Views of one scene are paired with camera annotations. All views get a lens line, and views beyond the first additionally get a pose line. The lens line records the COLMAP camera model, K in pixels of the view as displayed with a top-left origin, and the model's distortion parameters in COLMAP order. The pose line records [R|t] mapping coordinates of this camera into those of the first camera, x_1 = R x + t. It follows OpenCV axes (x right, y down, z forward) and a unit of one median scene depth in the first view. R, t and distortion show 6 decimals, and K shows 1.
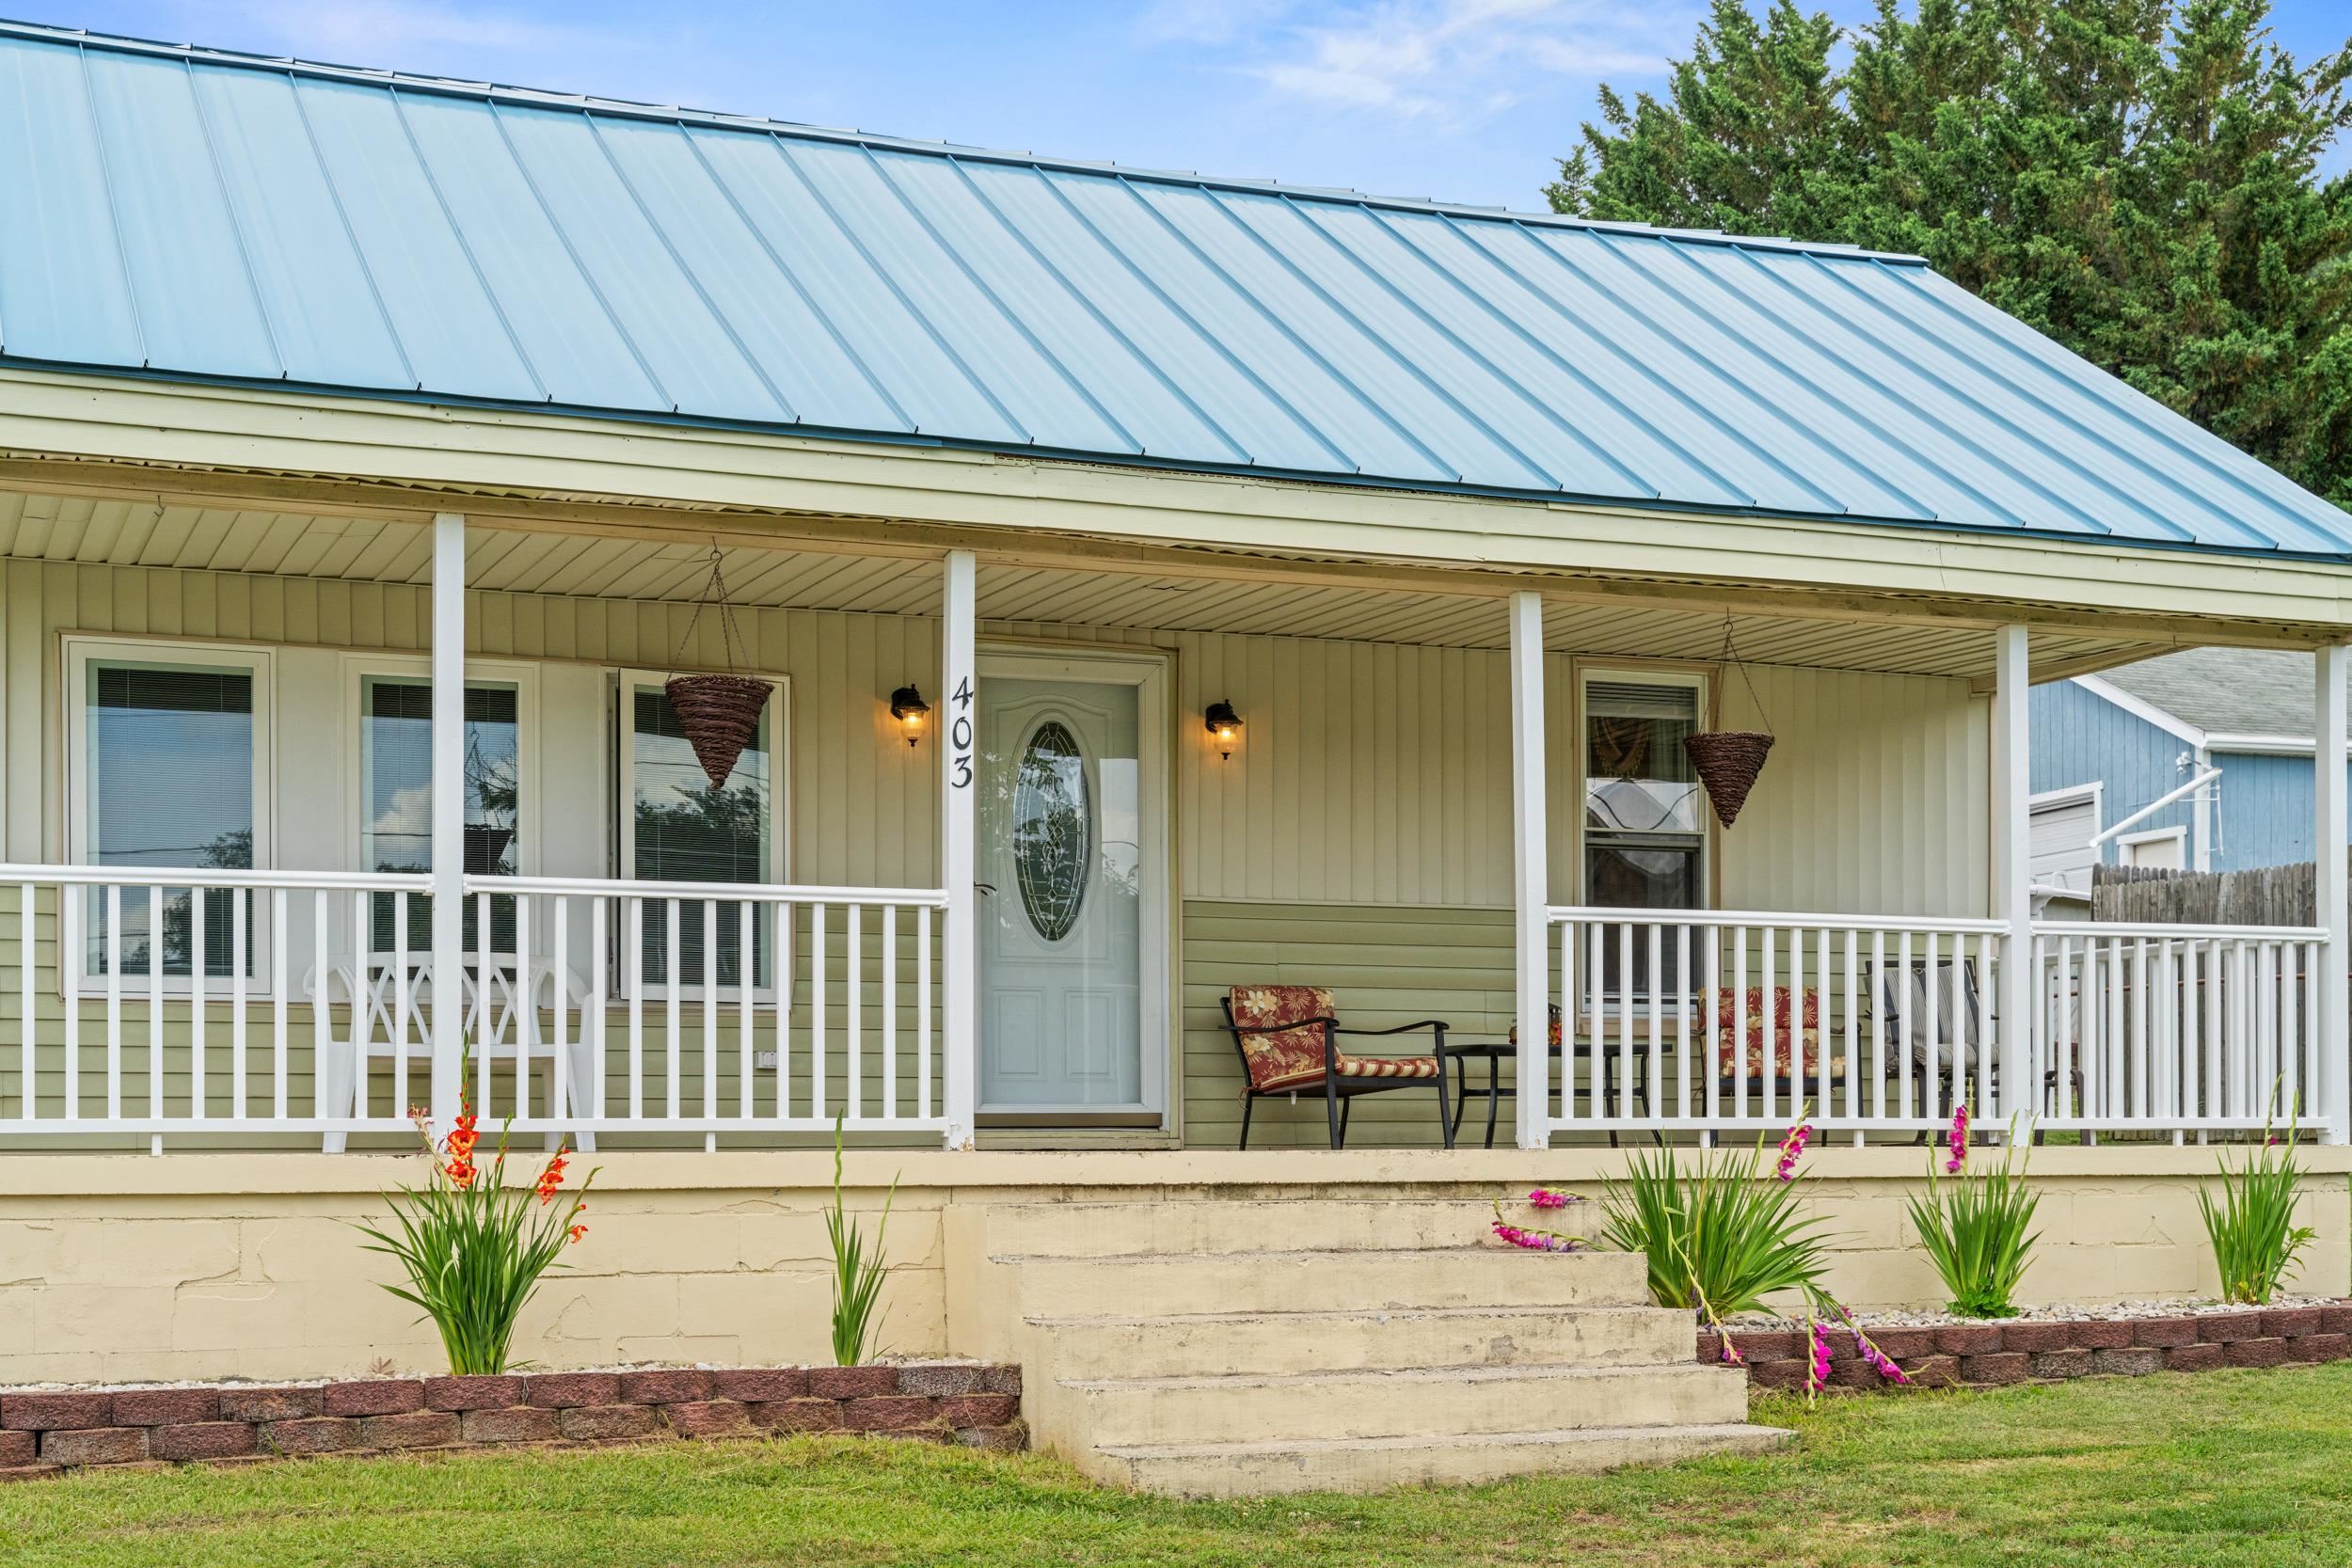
lens RADIAL K [[3110.8, 0, 1097.5], [0, 3110.8, 1089.4], [0, 0, 1]] dist [0.003791, 0.084110]
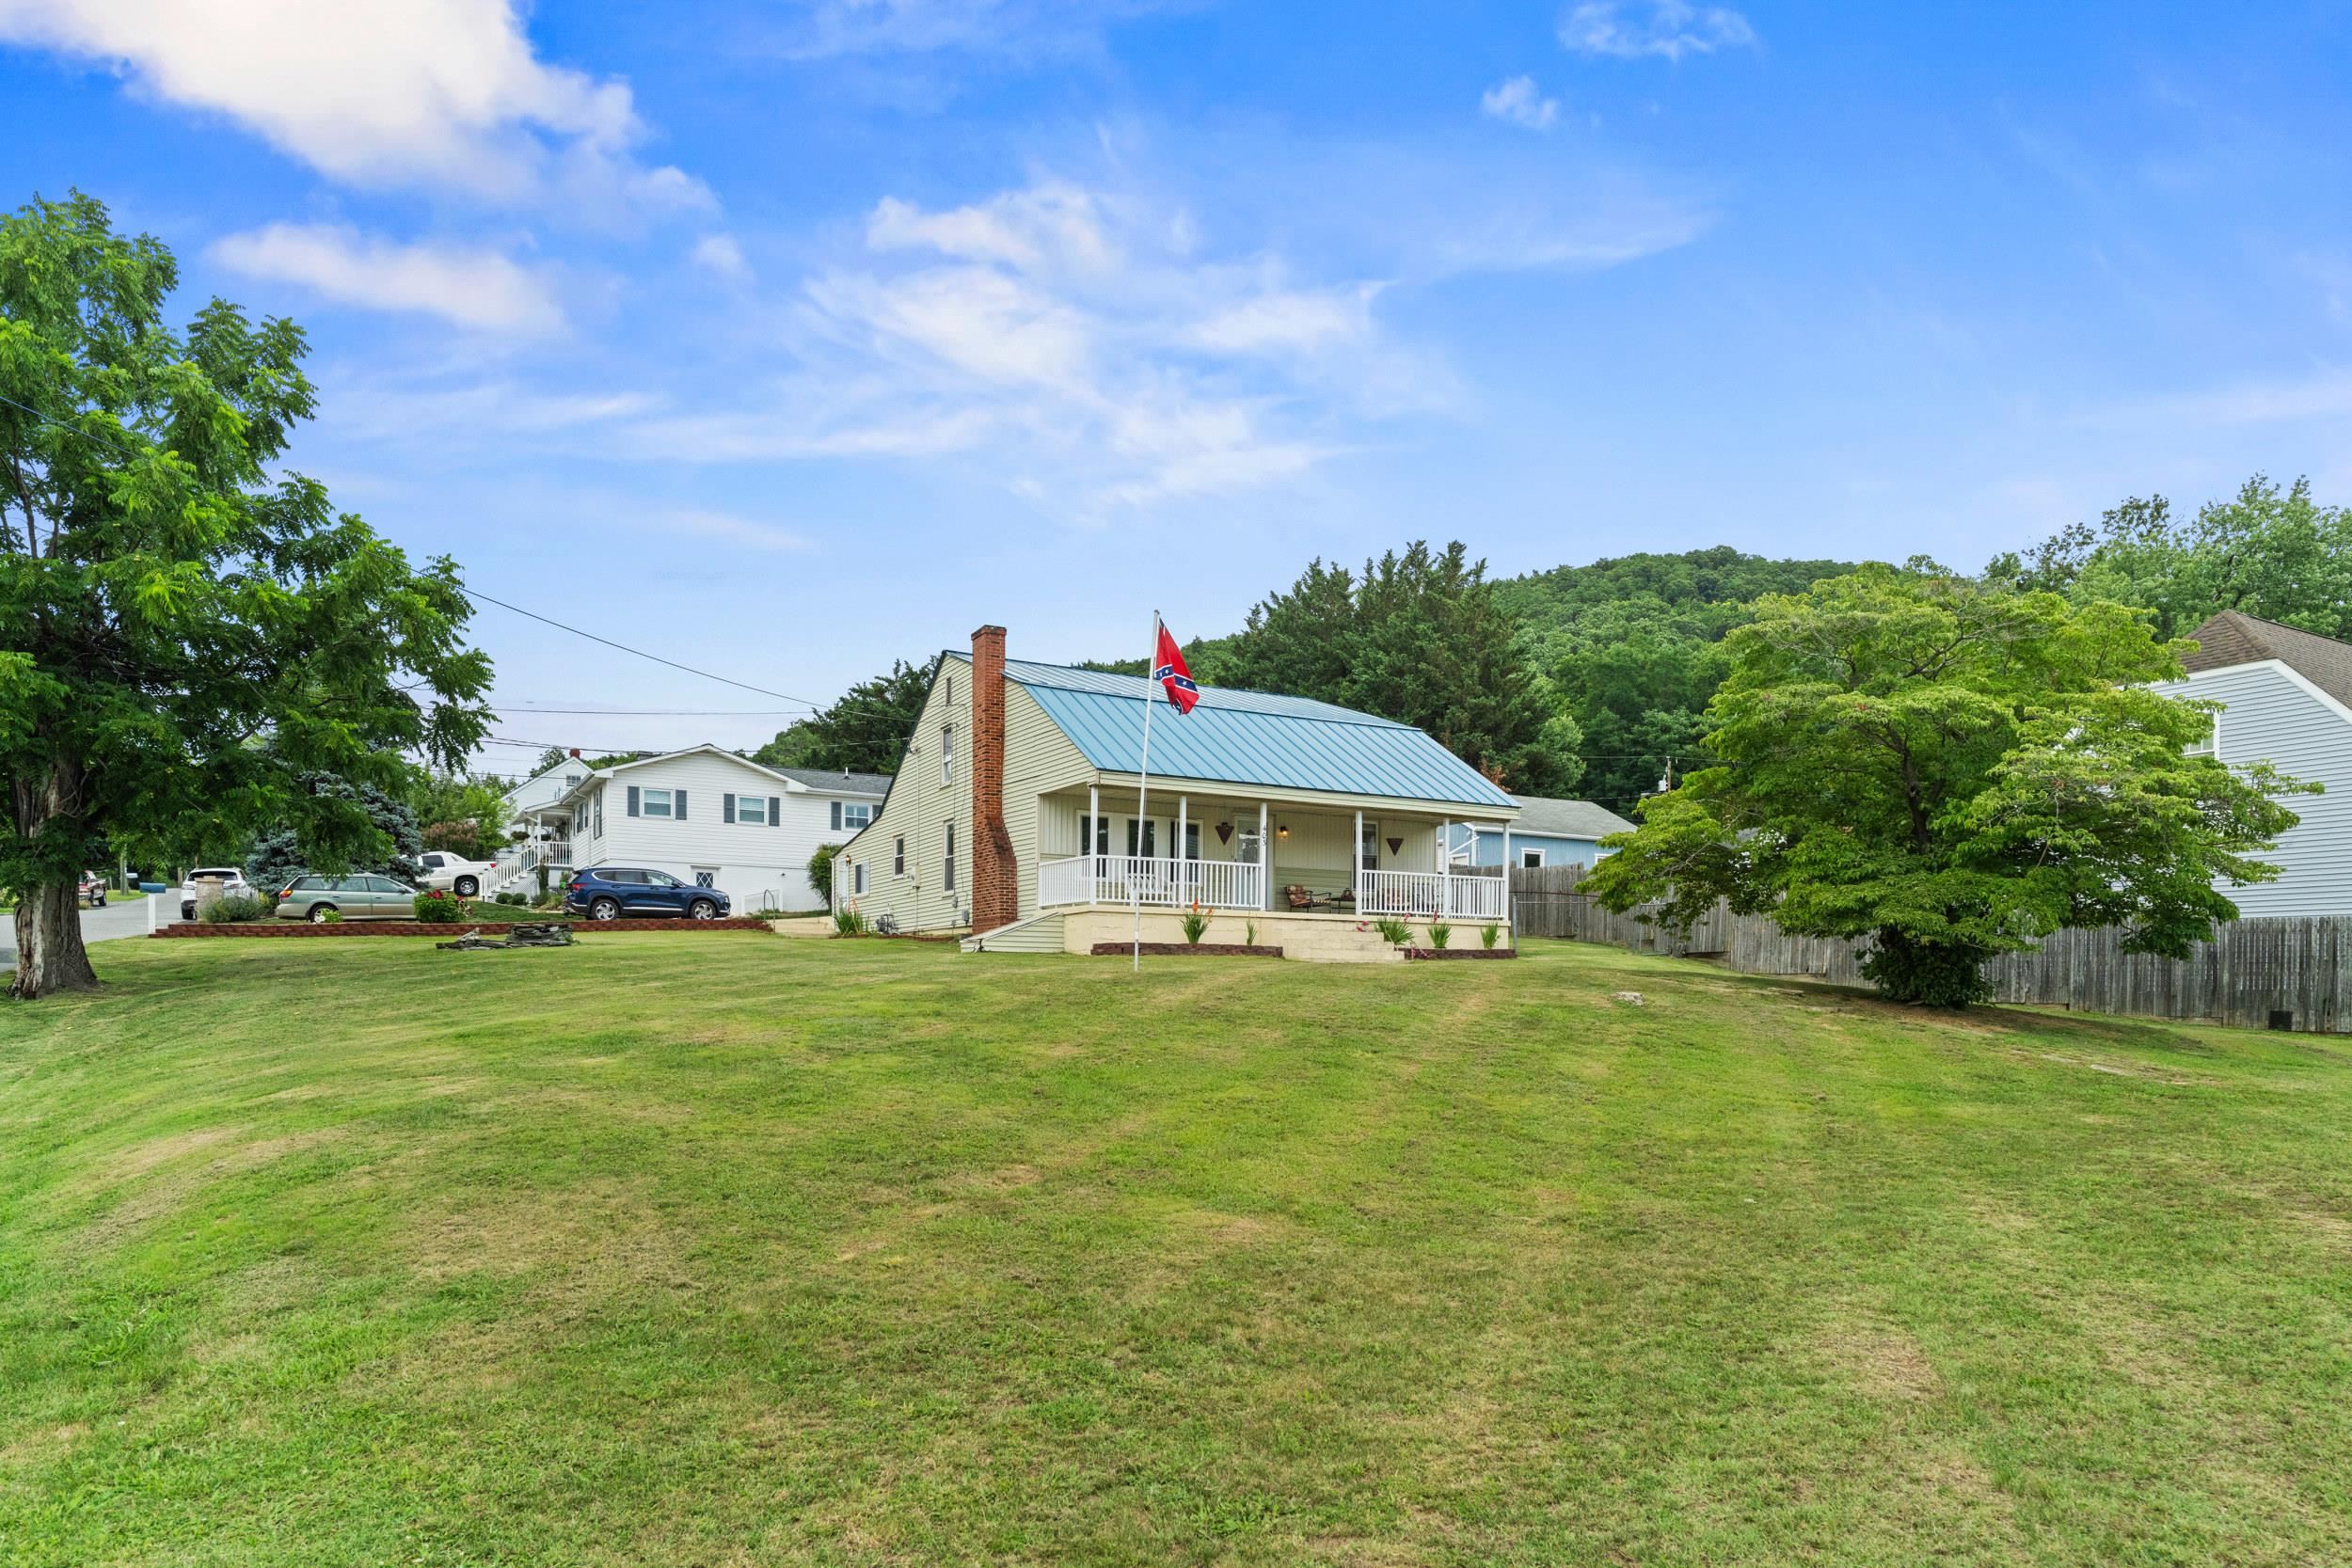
lens RADIAL K [[1434.6, 0, 1072.9], [0, 1434.6, 933.2], [0, 0, 1]] dist [0.001910, 0.000234]
pose [[0.996734, 0.021943, 0.077710, -0.517110], [-0.020850, 0.999672, -0.014849, 0.092885], [-0.078011, 0.013180, 0.996865, -1.354407]]
